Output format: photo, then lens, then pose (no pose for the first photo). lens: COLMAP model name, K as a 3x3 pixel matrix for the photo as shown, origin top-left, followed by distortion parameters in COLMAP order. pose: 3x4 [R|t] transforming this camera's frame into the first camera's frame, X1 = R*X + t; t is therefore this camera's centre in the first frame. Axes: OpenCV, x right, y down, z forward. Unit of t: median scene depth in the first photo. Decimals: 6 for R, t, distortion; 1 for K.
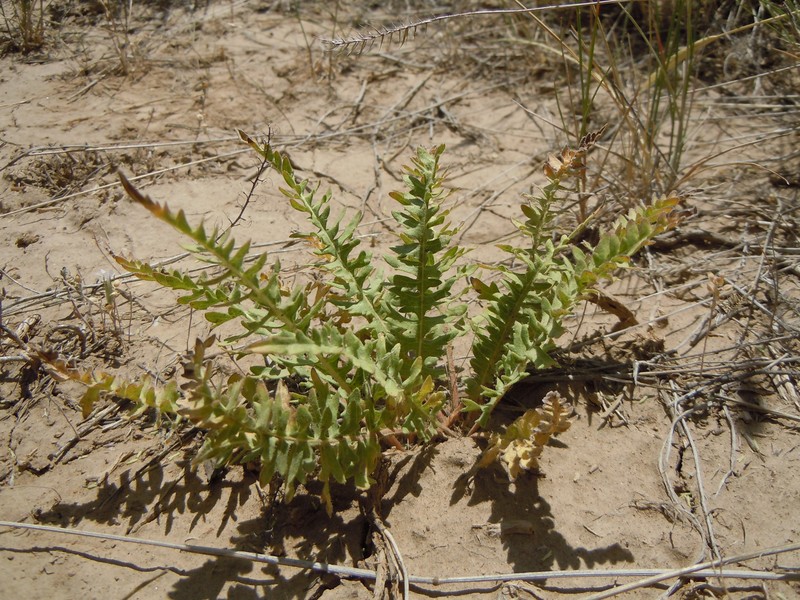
lens RADIAL K [[814.8, 0, 400.0], [0, 814.8, 300.0], [0, 0, 1]] dist [-0.117026, -0.001036]
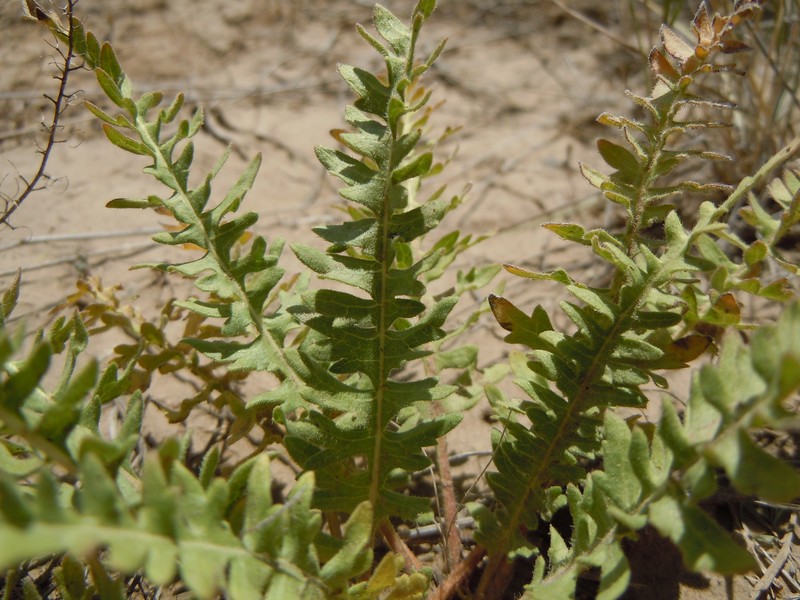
lens RADIAL K [[814.8, 0, 400.0], [0, 814.8, 300.0], [0, 0, 1]] dist [-0.117026, -0.001036]
pose [[0.999909, 0.008058, 0.010805, 0.031319], [-0.008078, 0.999966, 0.001733, -0.025309], [-0.010790, -0.001820, 0.999940, 0.537452]]
